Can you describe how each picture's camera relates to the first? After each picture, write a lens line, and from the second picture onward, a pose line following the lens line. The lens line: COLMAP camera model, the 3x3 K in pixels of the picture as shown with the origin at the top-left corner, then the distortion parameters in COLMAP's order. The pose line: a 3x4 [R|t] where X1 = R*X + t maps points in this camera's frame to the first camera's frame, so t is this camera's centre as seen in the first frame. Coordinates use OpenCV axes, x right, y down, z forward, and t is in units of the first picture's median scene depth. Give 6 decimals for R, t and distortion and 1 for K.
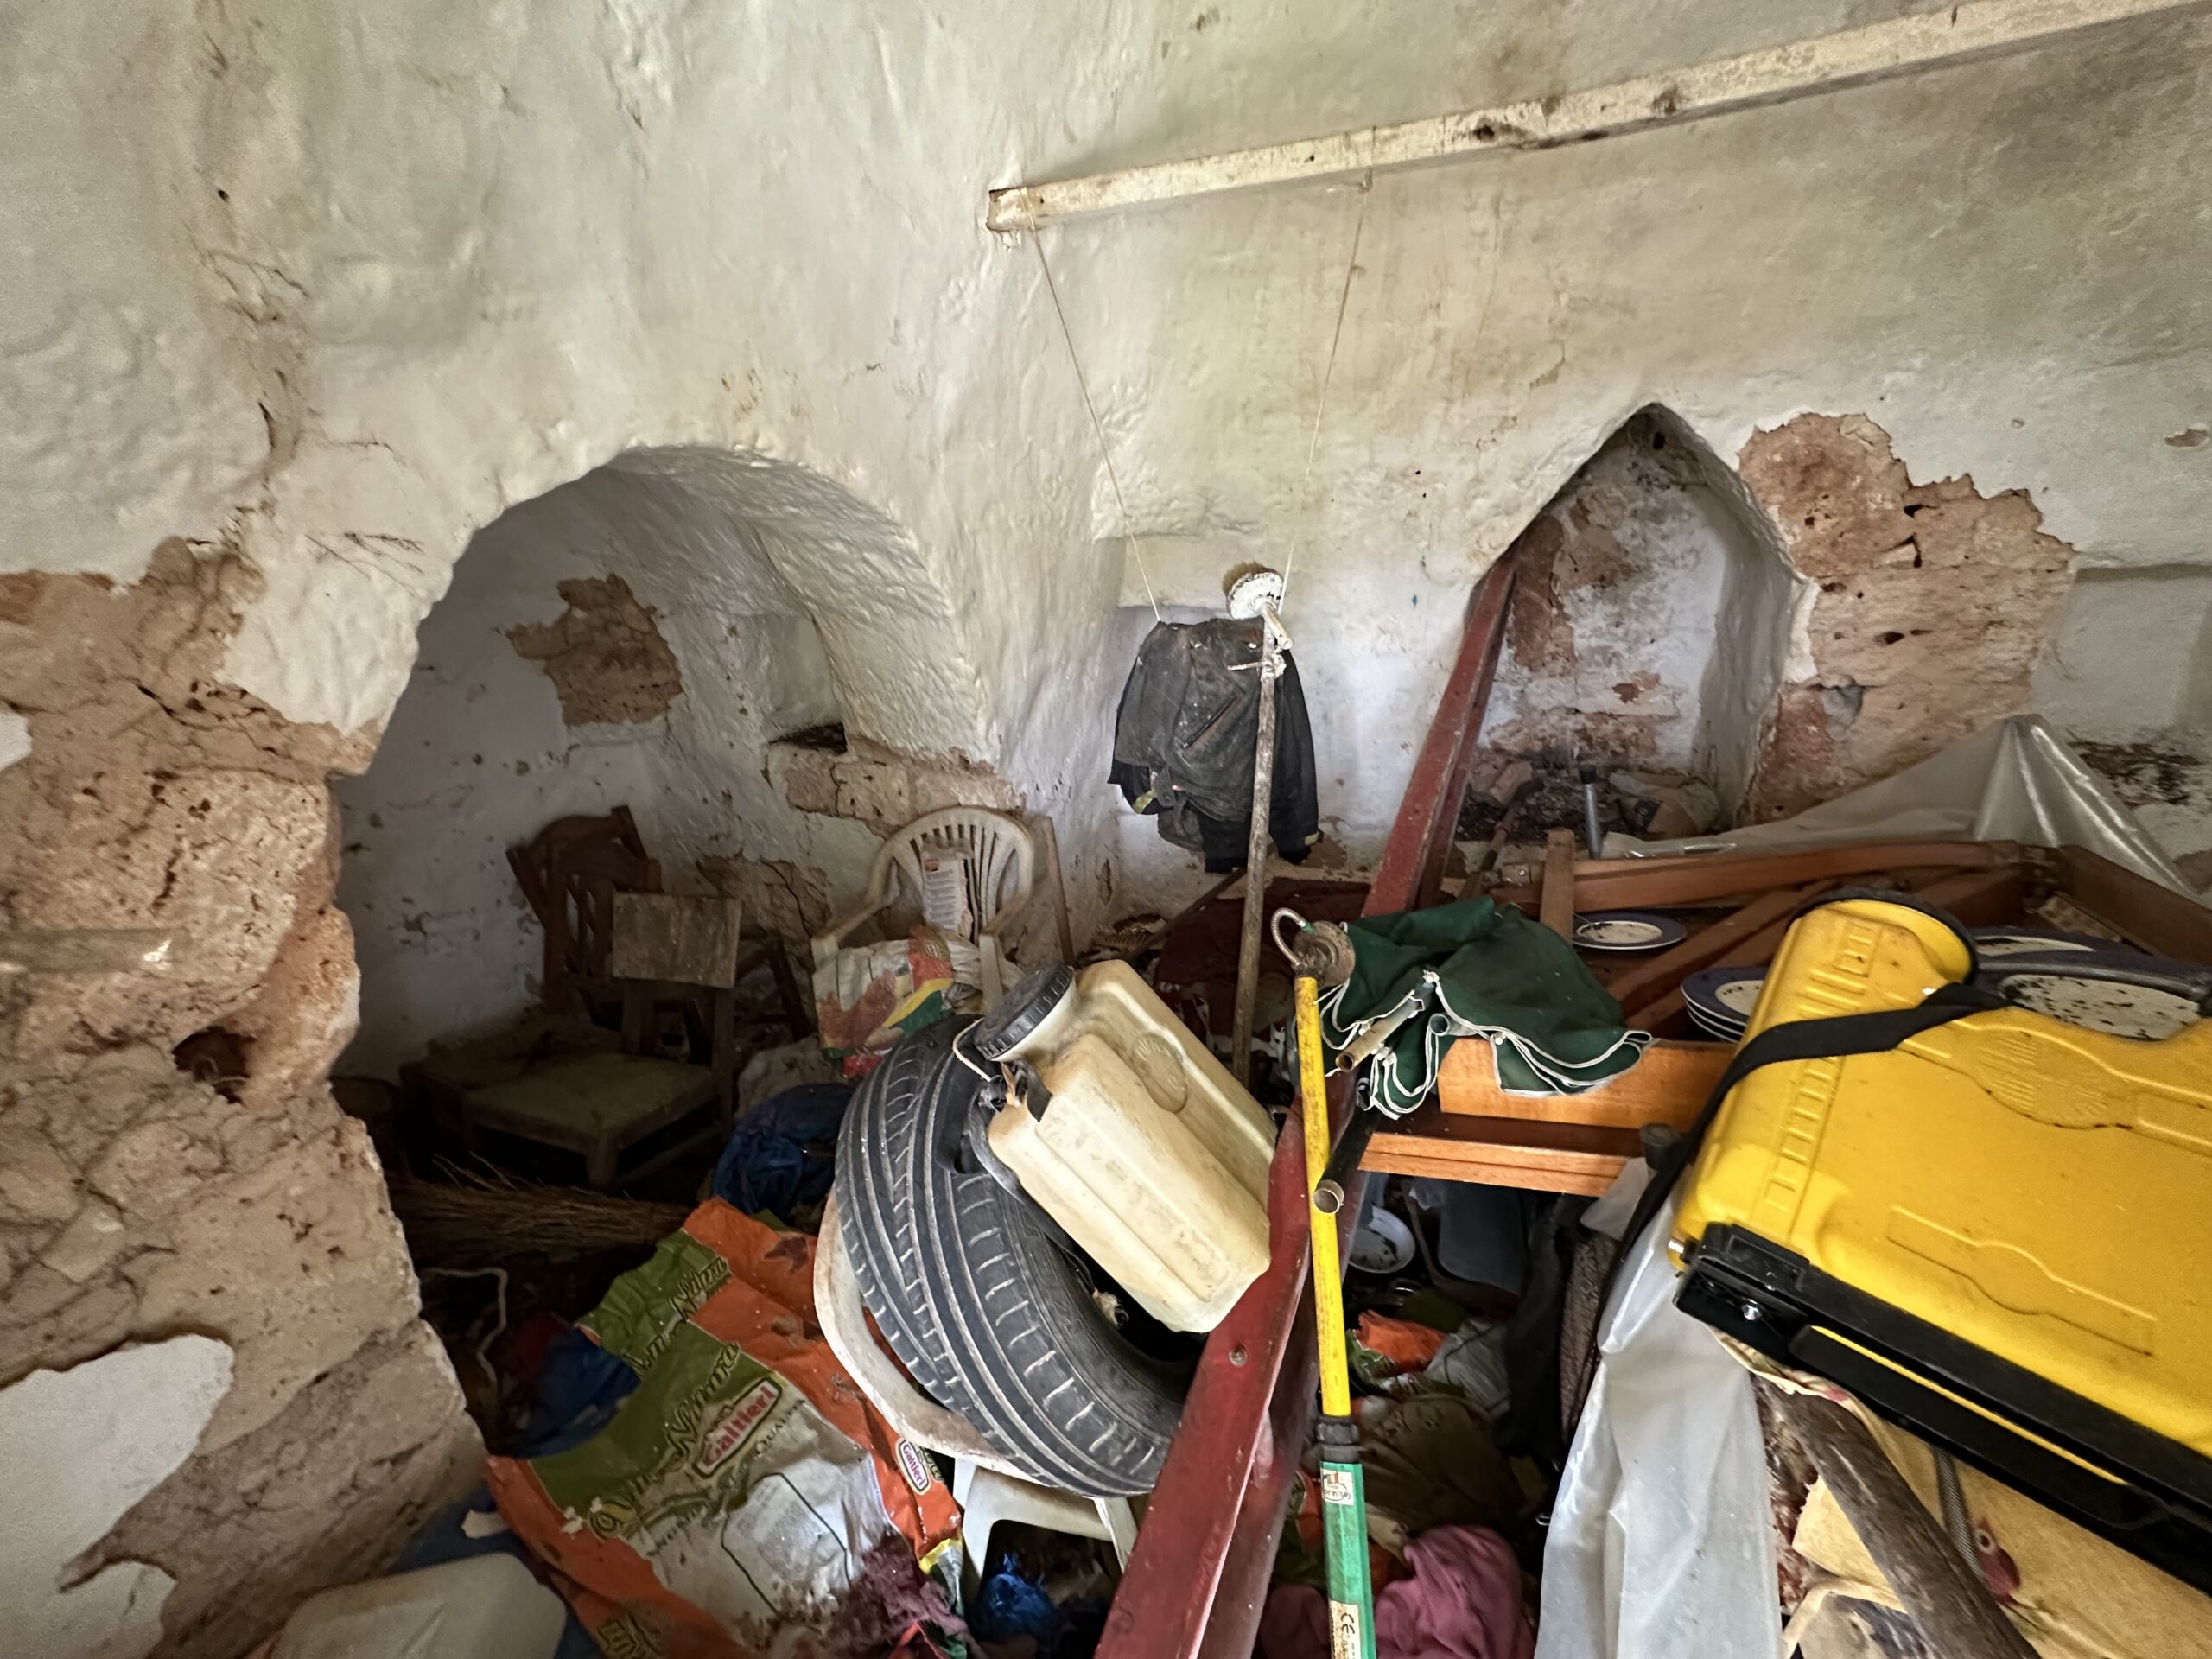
lens RADIAL K [[883.2, 0, 1107.6], [0, 883.2, 827.8], [0, 0, 1]] dist [-0.003226, 0.001182]
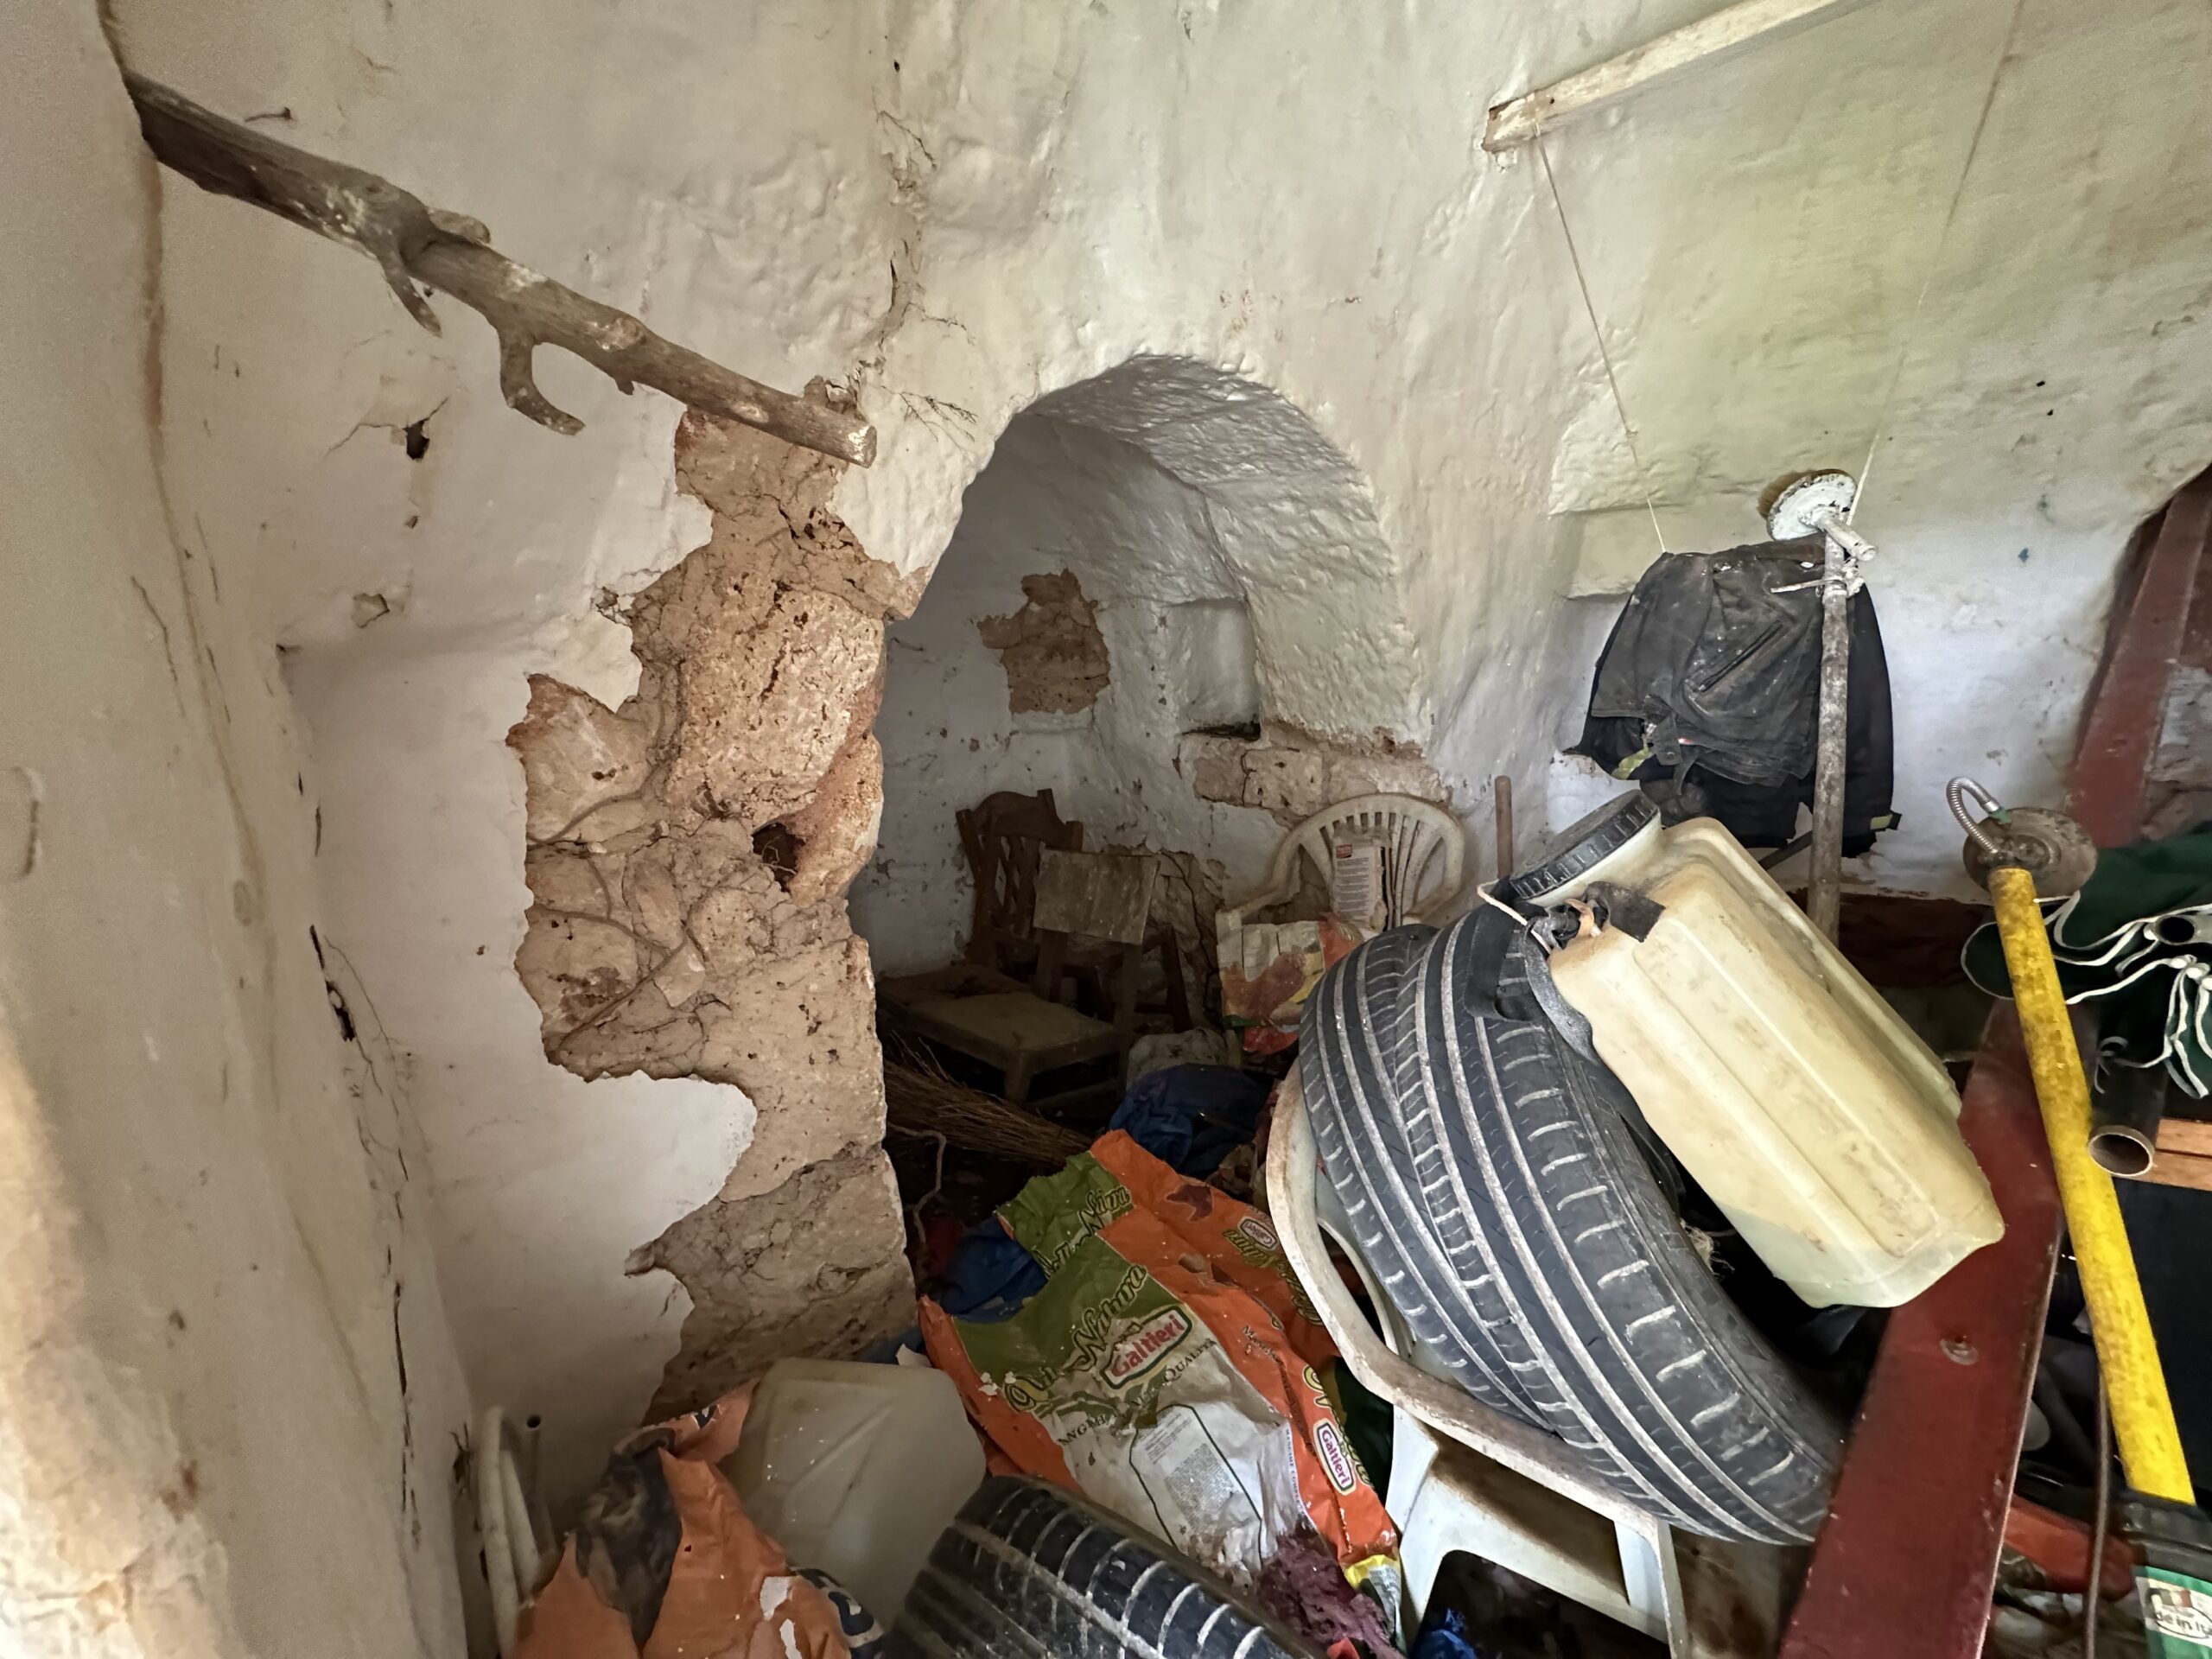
lens RADIAL K [[883.2, 0, 1105.6], [0, 883.2, 828.9], [0, 0, 1]] dist [-0.003226, 0.001182]
pose [[0.920157, 0.062519, -0.386525, -0.121414], [-0.098759, 0.992311, -0.074600, 0.192100], [0.378890, 0.106817, 0.919257, 0.069299]]
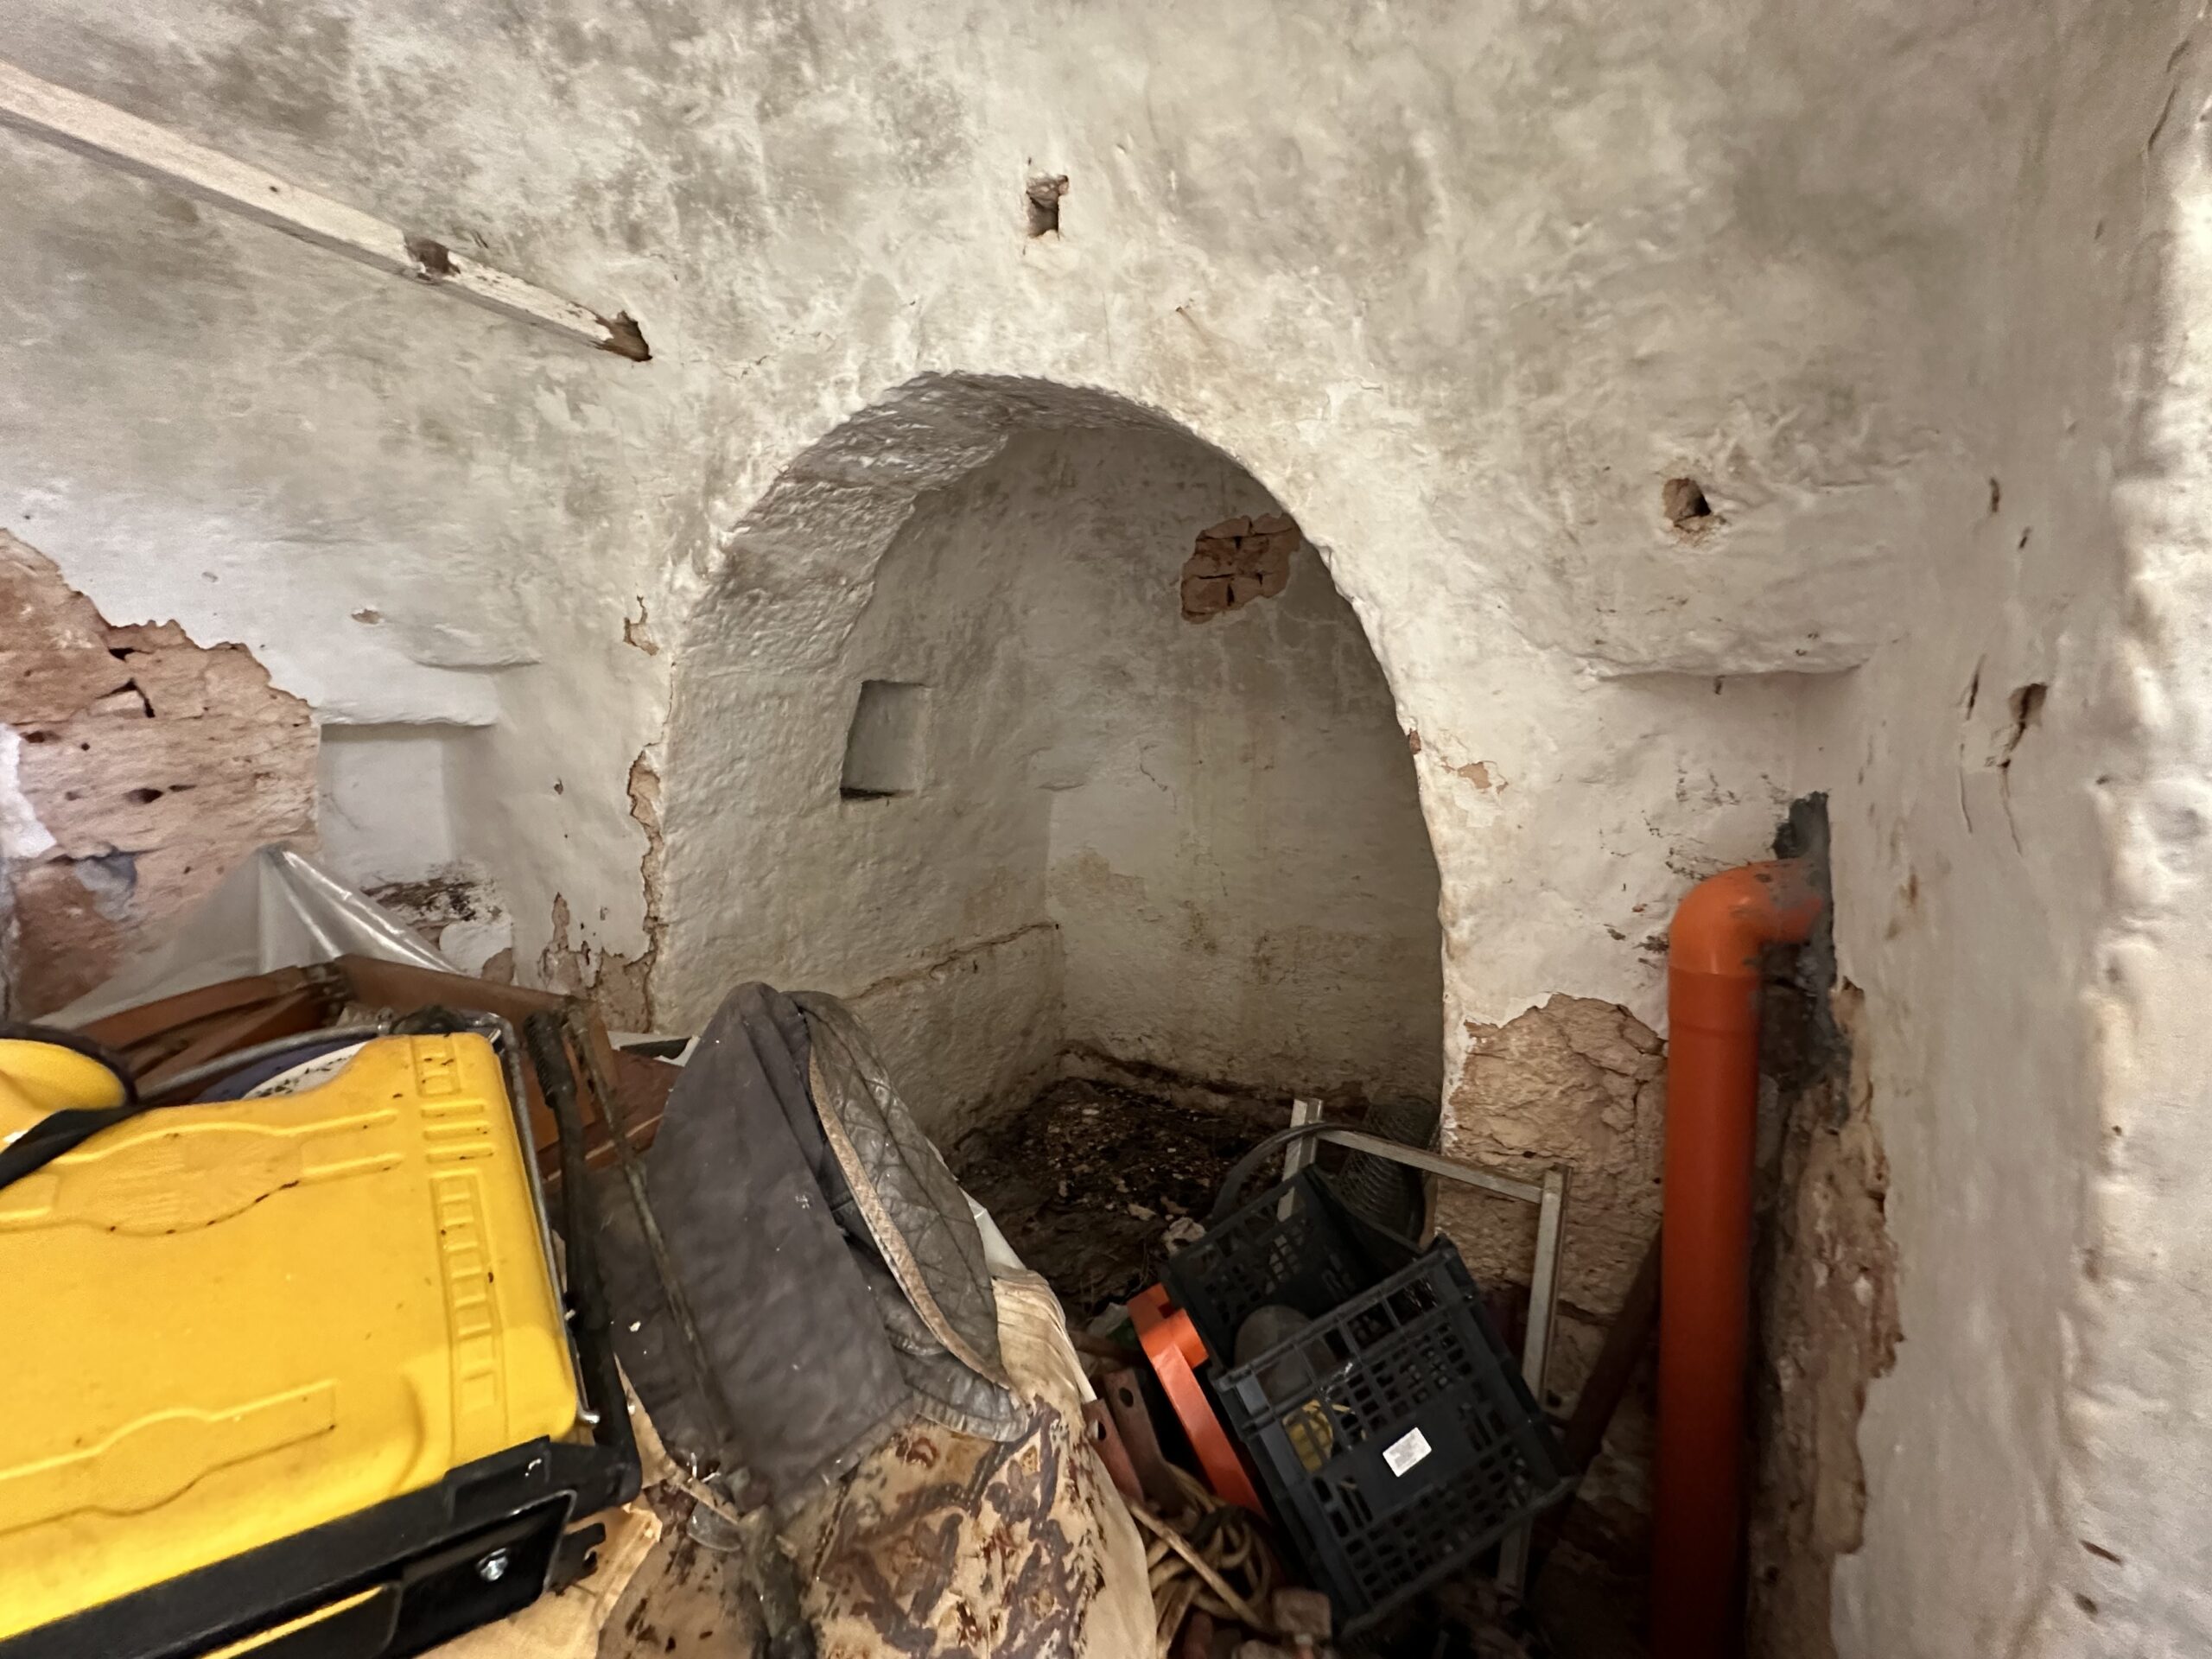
lens RADIAL K [[883.2, 0, 1106.2], [0, 883.2, 828.9], [0, 0, 1]] dist [-0.003226, 0.001182]
pose [[0.092780, -0.066687, 0.993451, 0.166360], [0.288766, 0.956675, 0.037250, 0.085456], [-0.952894, 0.283418, 0.108017, 0.021526]]
